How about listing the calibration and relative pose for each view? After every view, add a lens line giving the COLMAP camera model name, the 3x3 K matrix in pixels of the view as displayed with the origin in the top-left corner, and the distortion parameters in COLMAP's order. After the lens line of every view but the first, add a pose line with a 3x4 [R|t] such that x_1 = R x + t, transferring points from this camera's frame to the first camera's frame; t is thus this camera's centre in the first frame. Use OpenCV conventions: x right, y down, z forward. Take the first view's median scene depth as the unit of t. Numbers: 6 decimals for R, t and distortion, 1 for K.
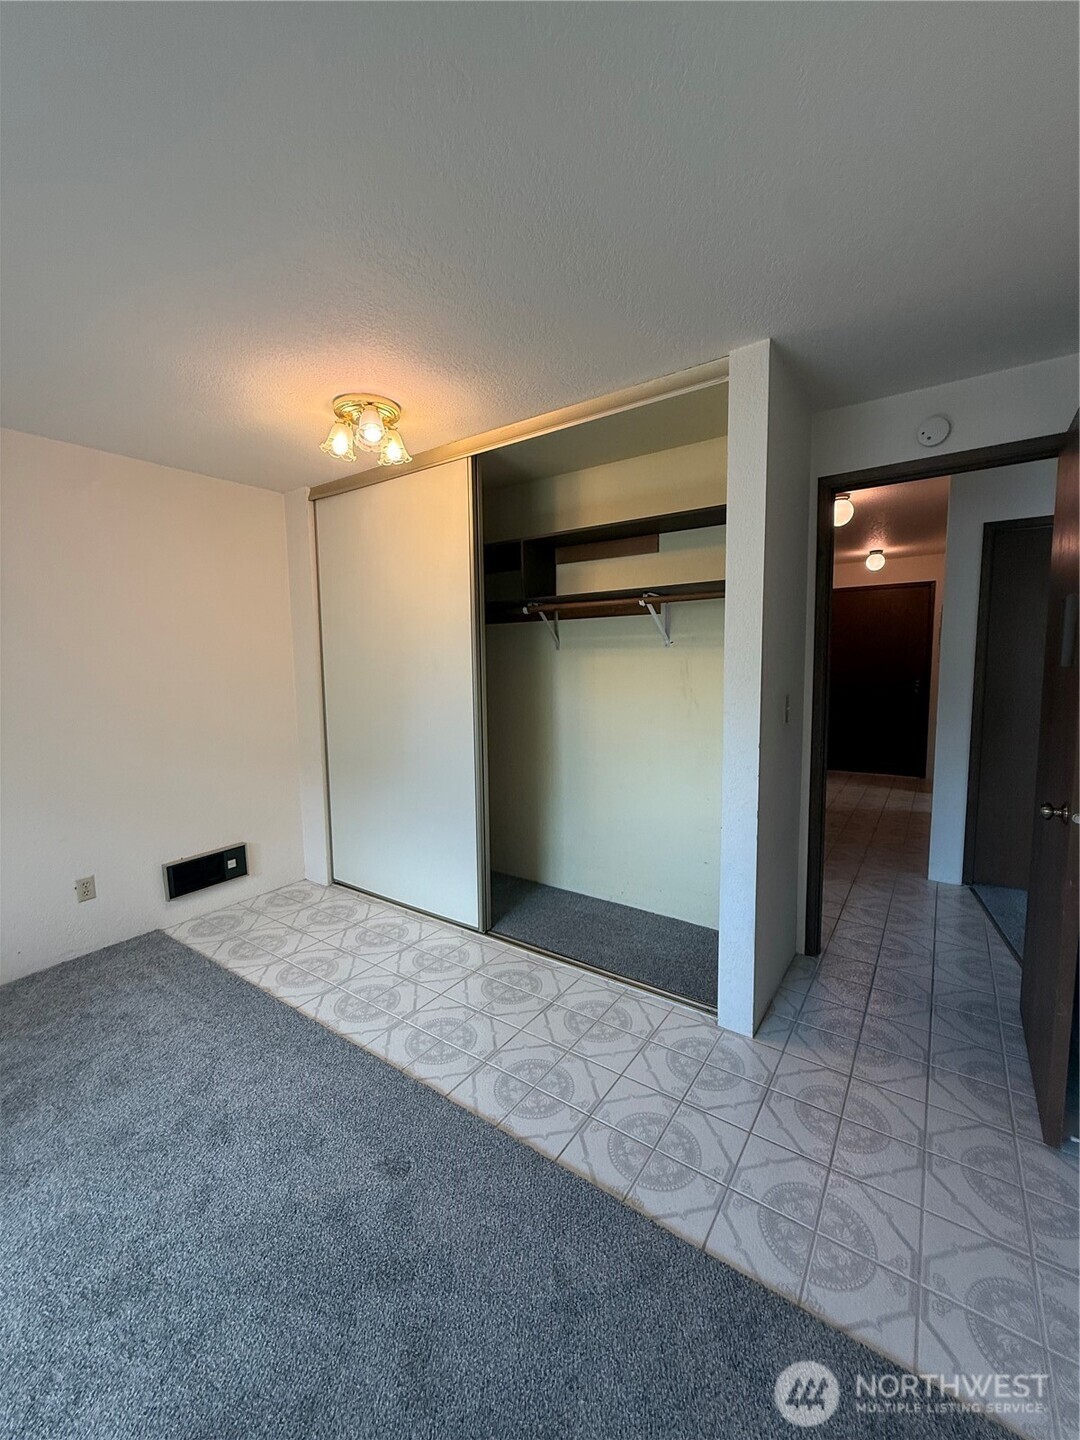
lens RADIAL K [[574.7, 0, 540.8], [0, 574.7, 717.5], [0, 0, 1]] dist [0.003056, 0.000432]
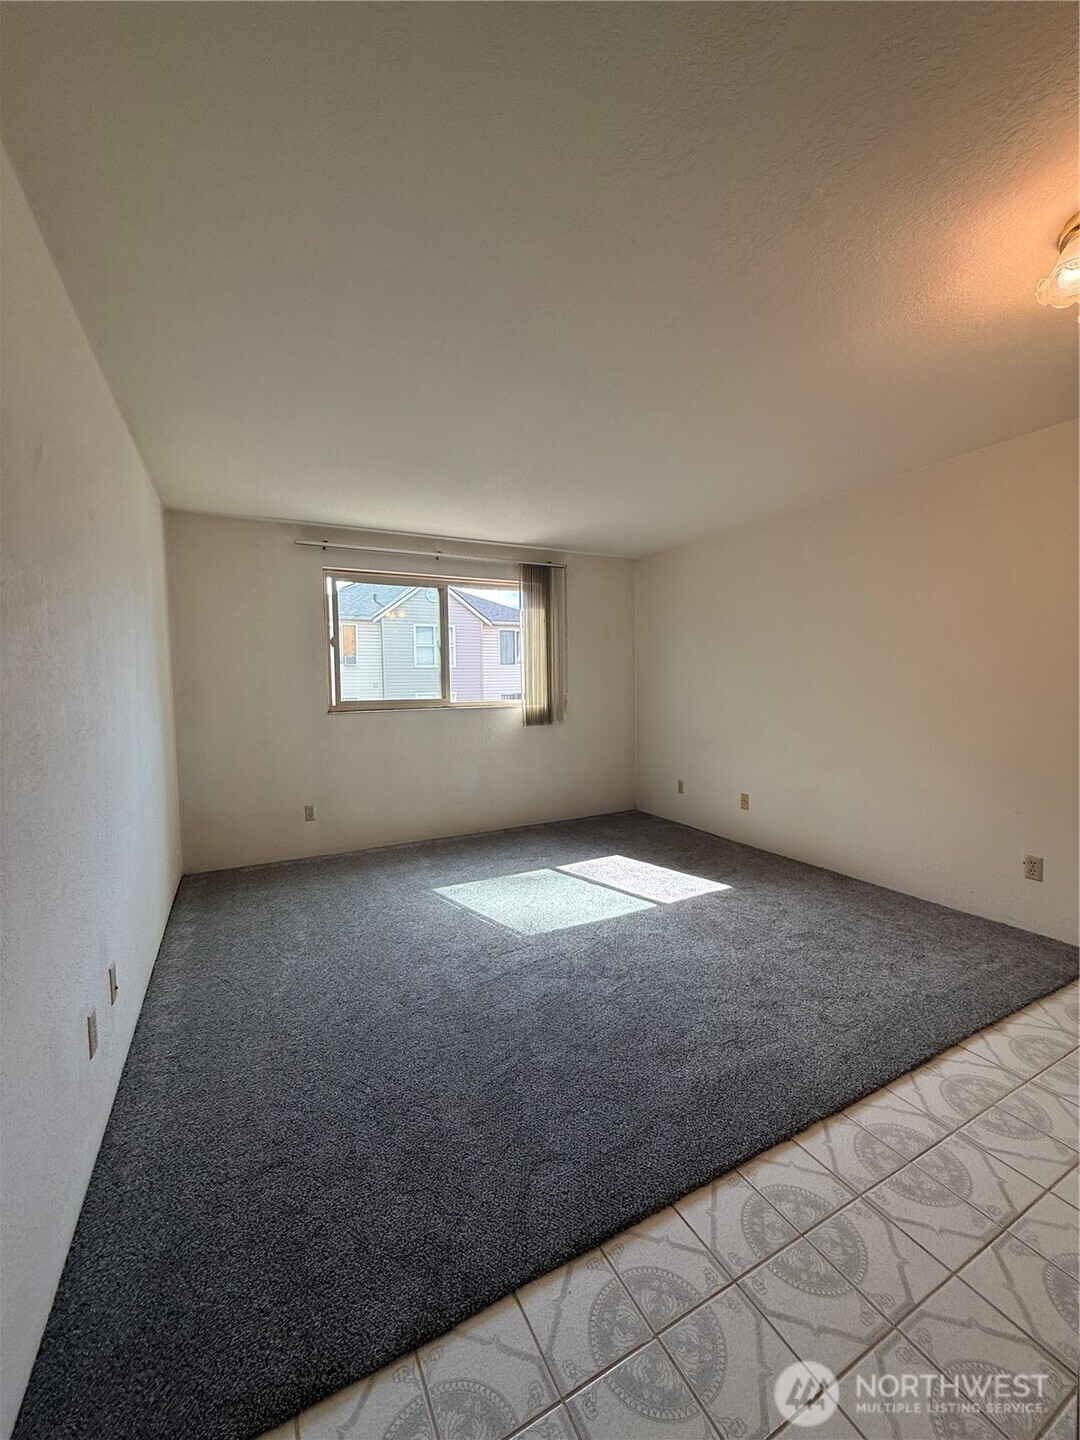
lens RADIAL K [[574.7, 0, 541.7], [0, 574.7, 719.0], [0, 0, 1]] dist [0.003056, 0.000432]
pose [[-0.455075, 0.085104, -0.886377, 0.735412], [-0.071603, 0.988701, 0.131691, -0.050837], [0.887570, 0.123397, -0.443839, 1.000387]]
